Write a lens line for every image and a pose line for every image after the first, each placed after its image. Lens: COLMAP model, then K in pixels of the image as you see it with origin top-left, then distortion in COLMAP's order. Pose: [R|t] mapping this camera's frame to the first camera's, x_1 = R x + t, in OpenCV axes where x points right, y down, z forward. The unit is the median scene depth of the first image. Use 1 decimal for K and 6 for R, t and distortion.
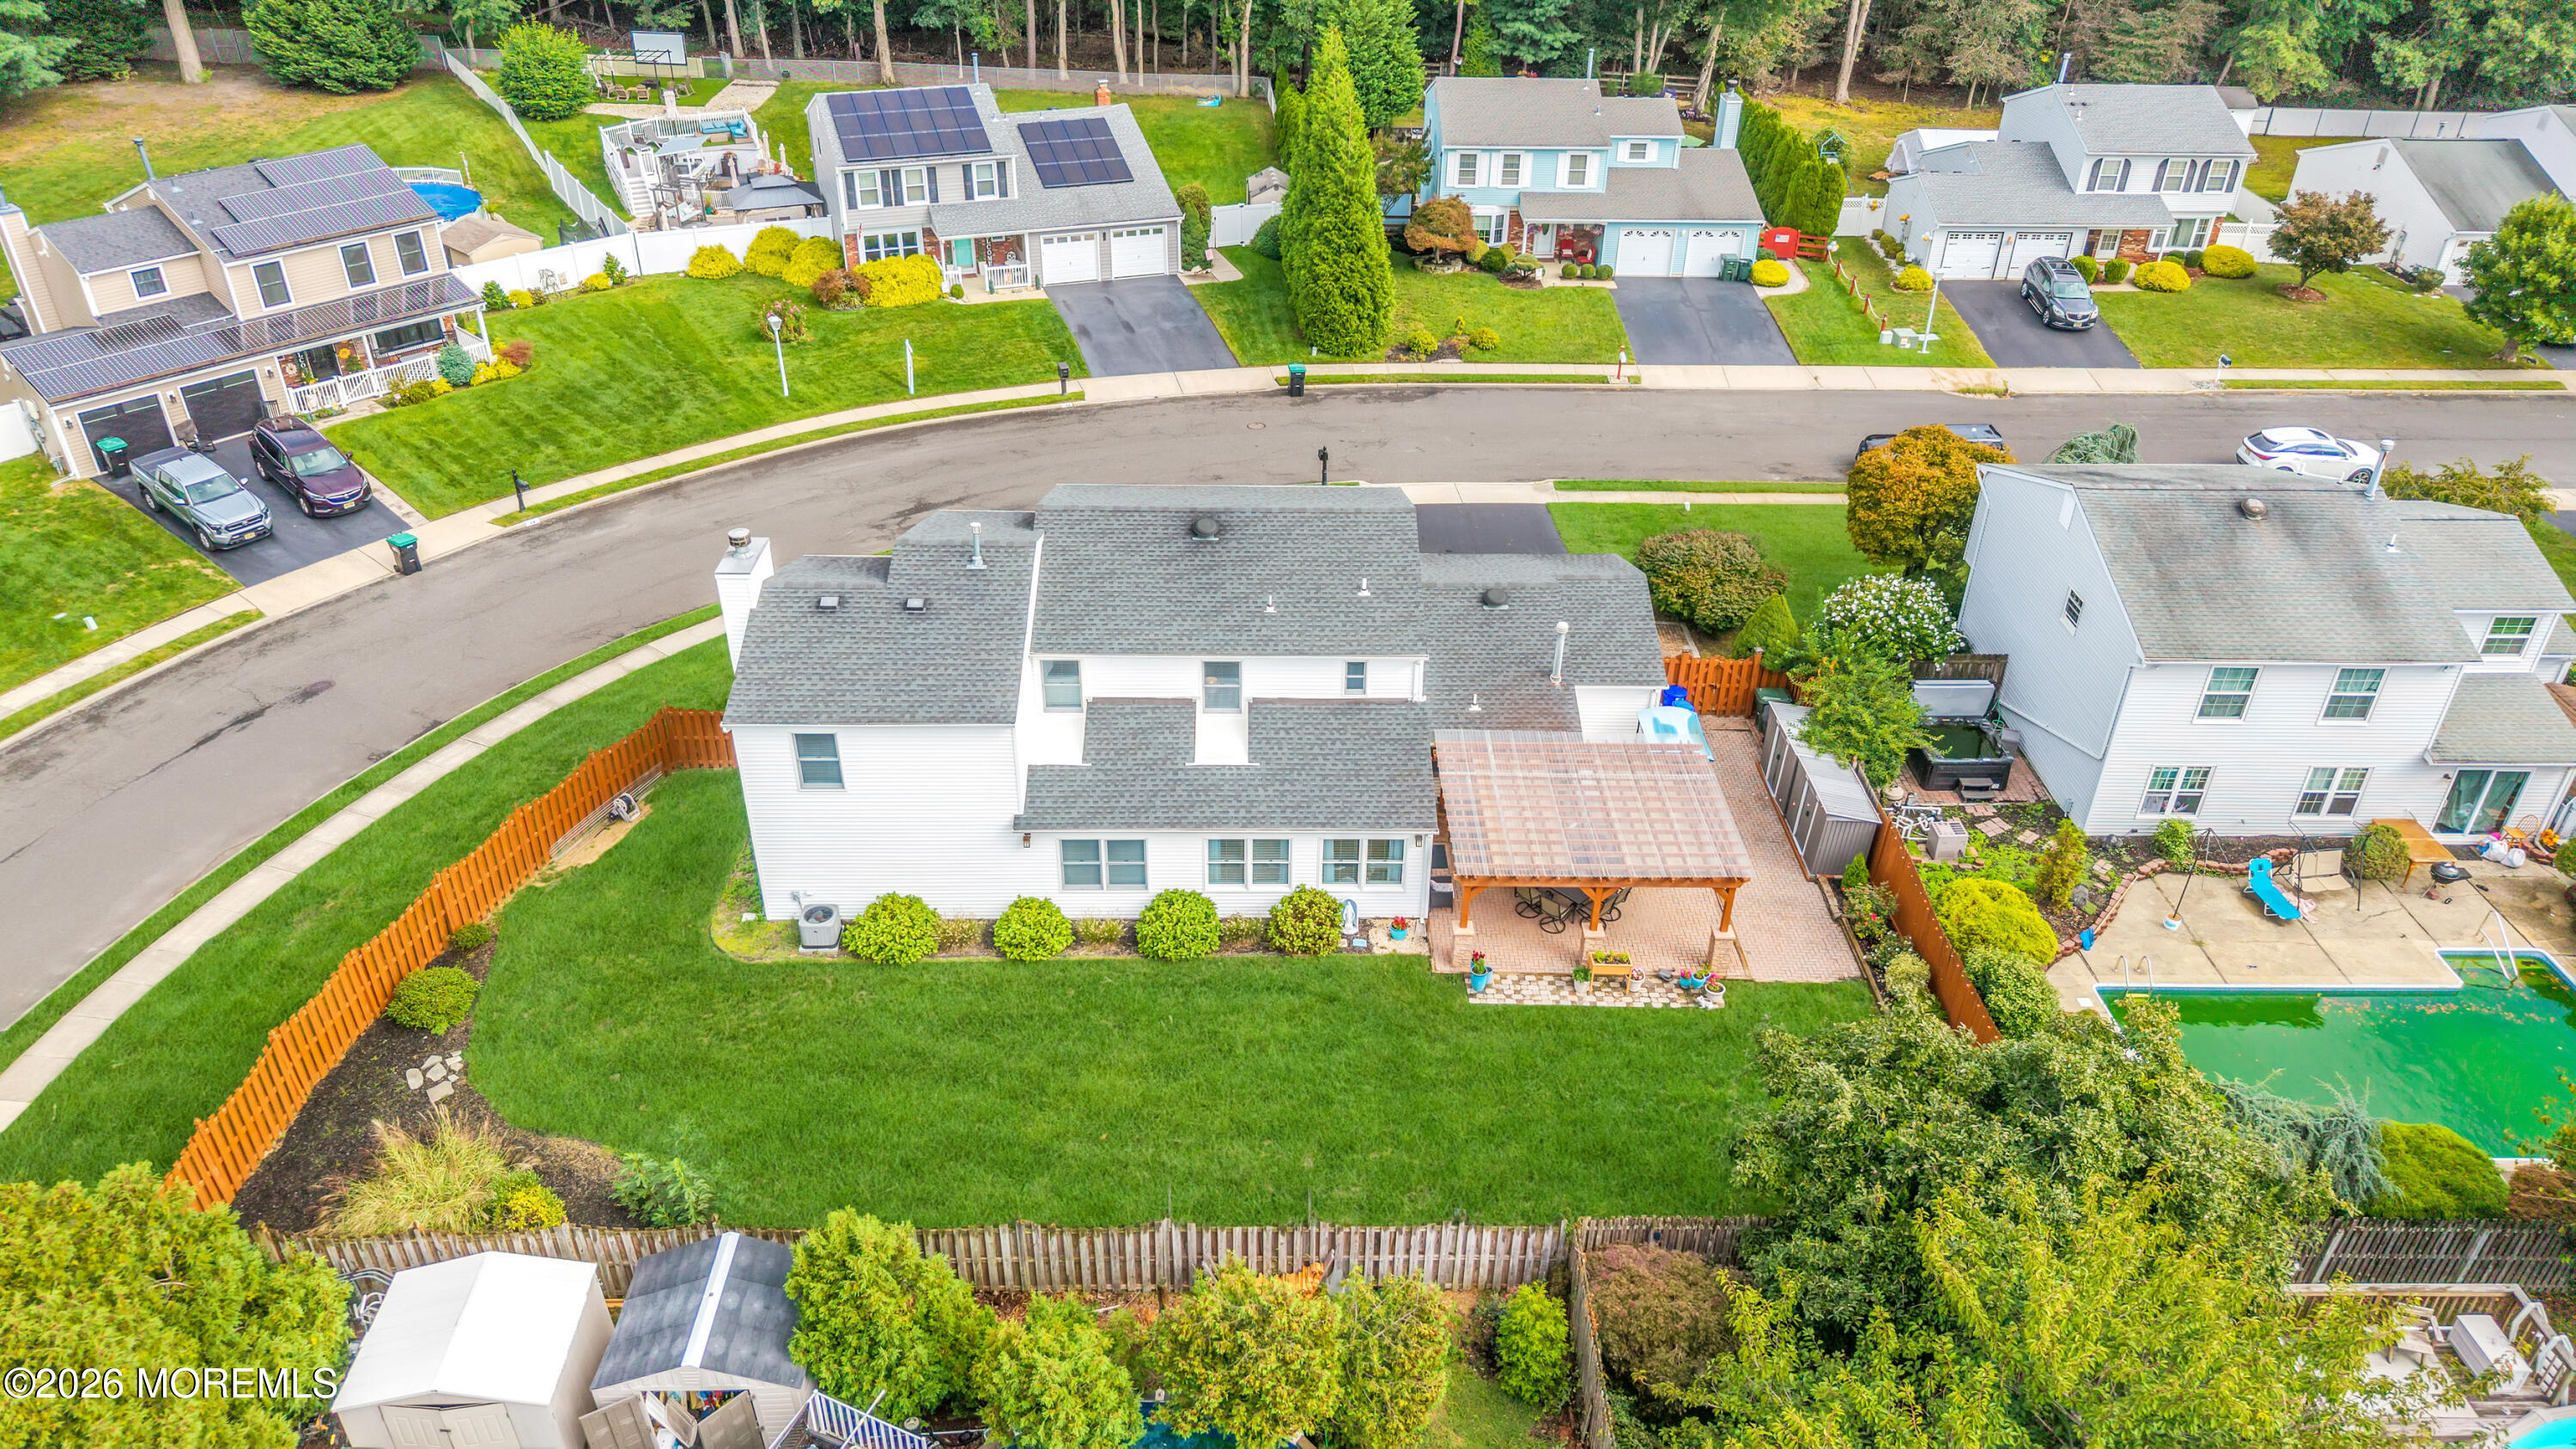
lens RADIAL K [[1671.8, 0, 1302.7], [0, 1671.8, 723.8], [0, 0, 1]] dist [0.016157, -0.022649]
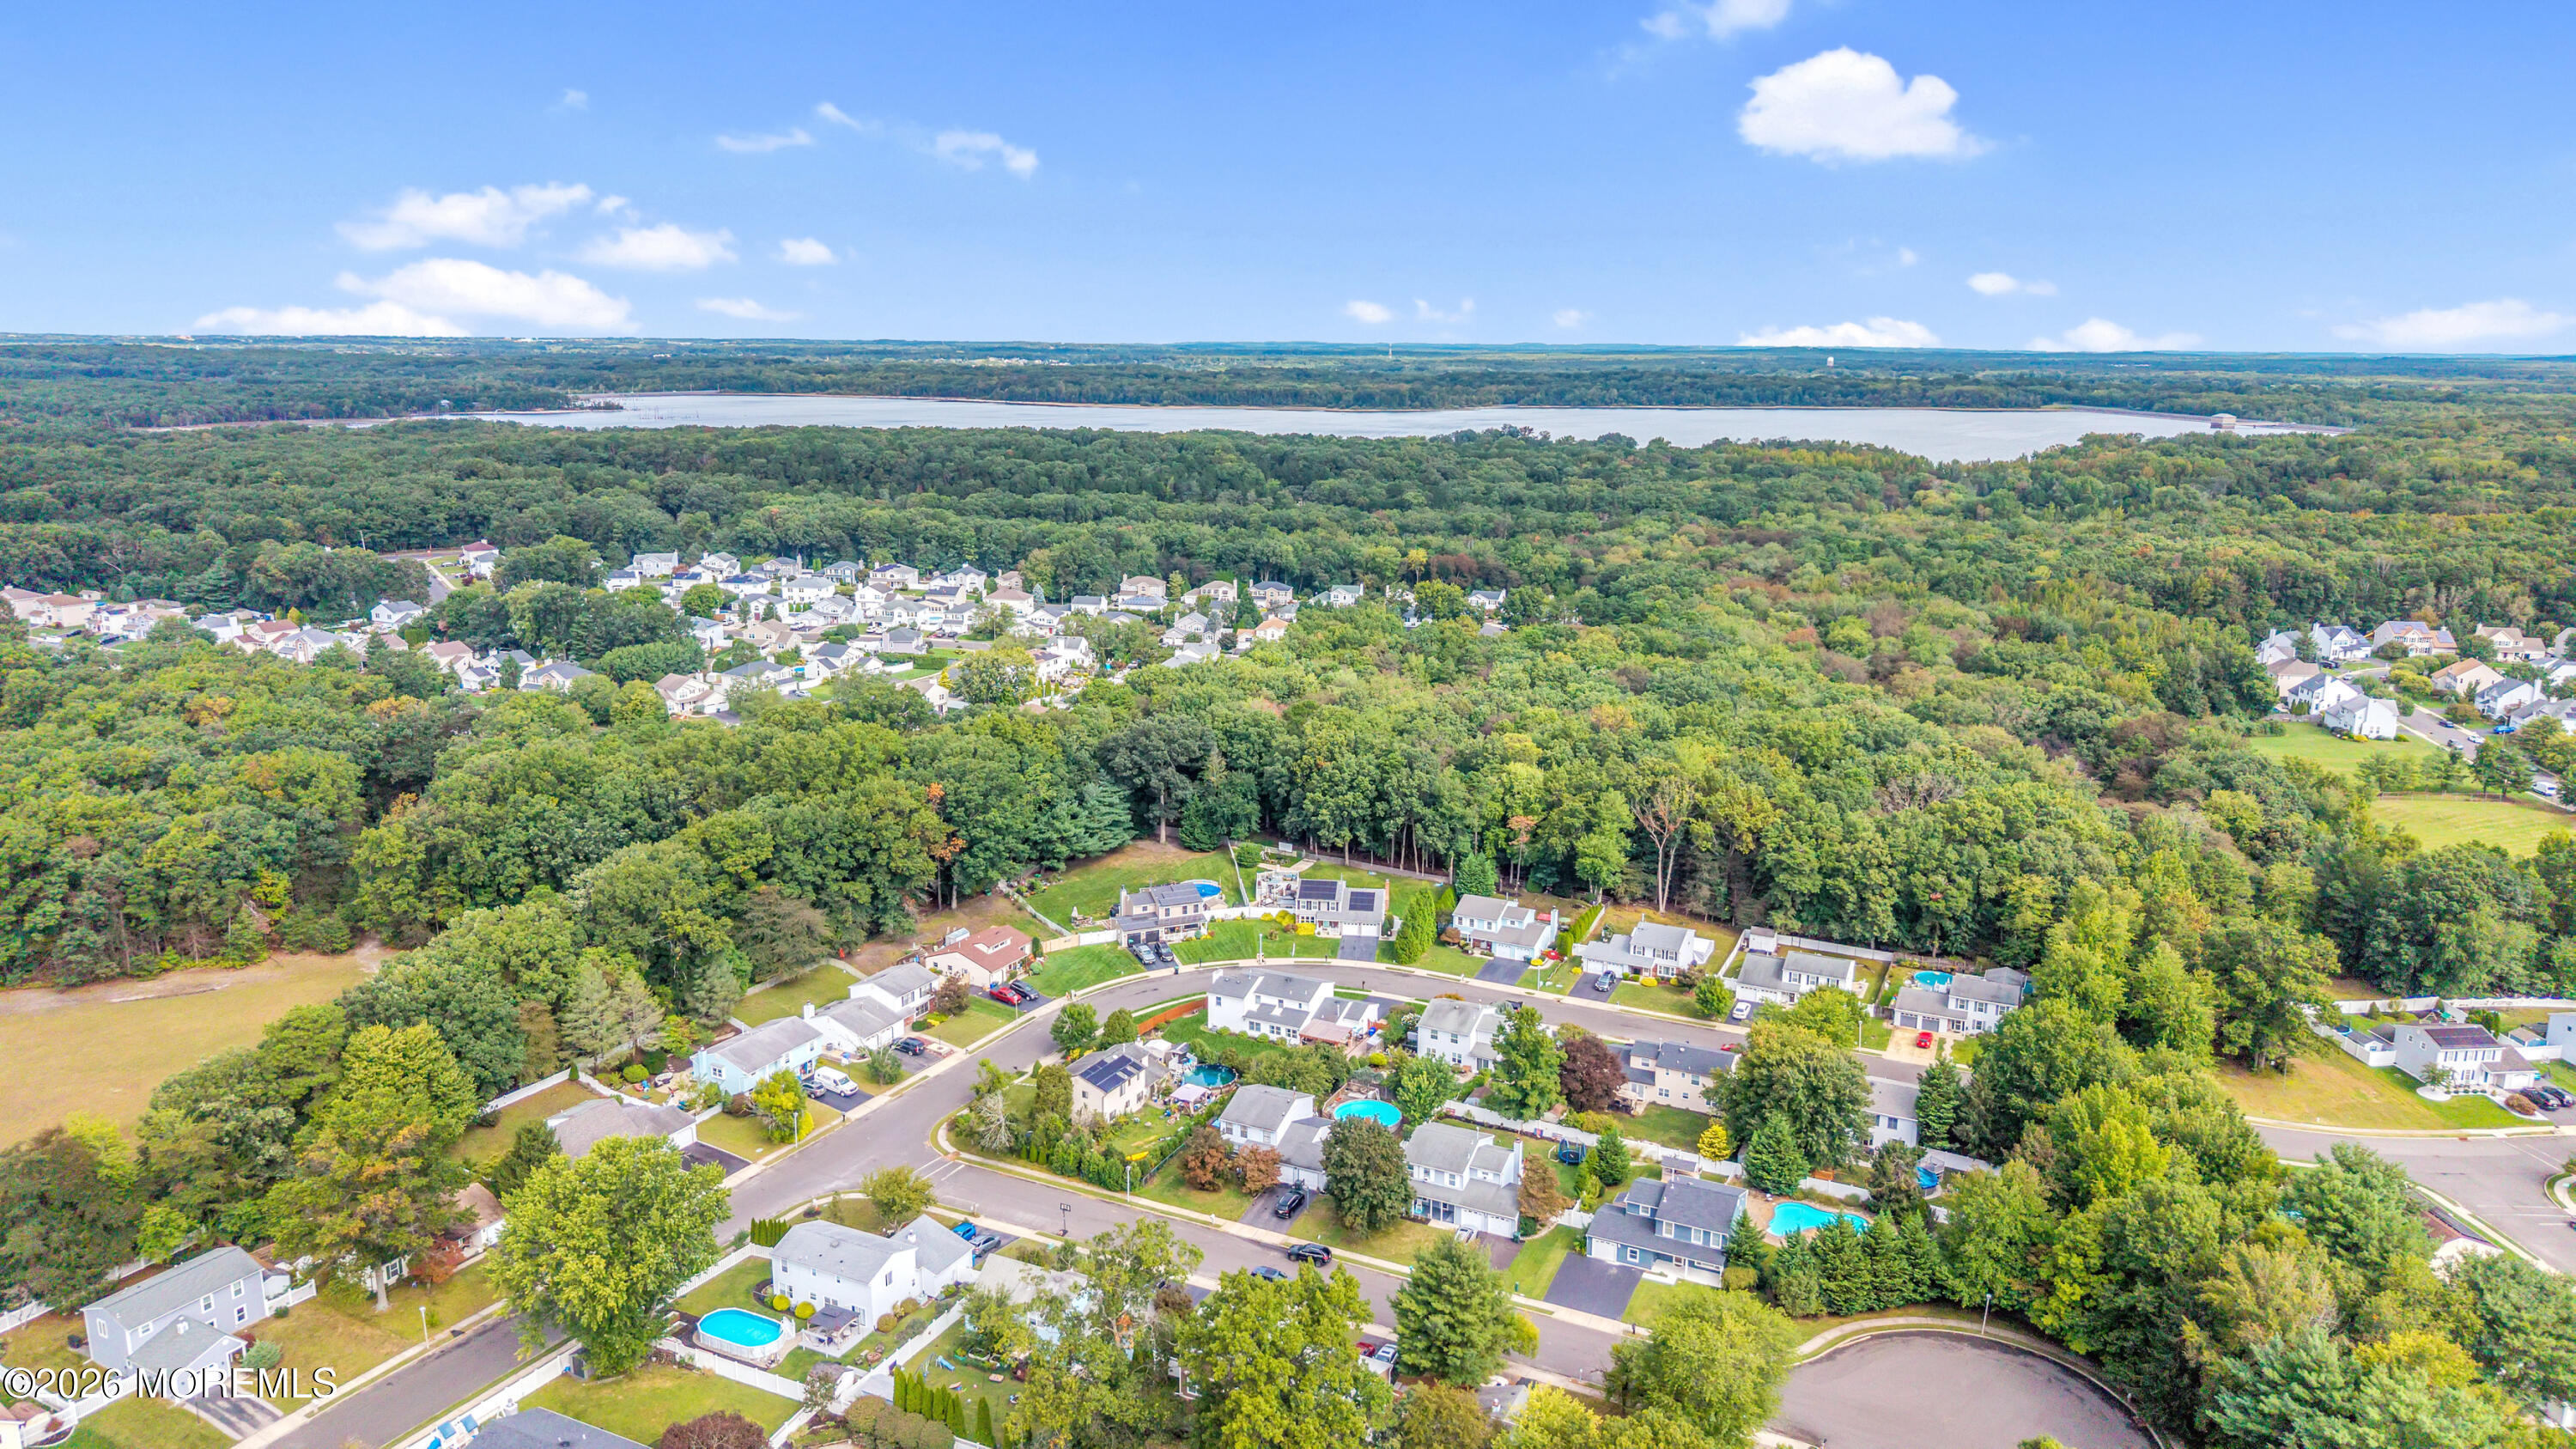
lens RADIAL K [[1671.8, 0, 1291.9], [0, 1671.8, 720.0], [0, 0, 1]] dist [0.016157, -0.022649]
pose [[0.889498, 0.085613, -0.448847, 1.724387], [-0.237762, 0.925557, -0.294642, 0.527156], [0.390209, 0.368802, 0.843636, -2.967687]]
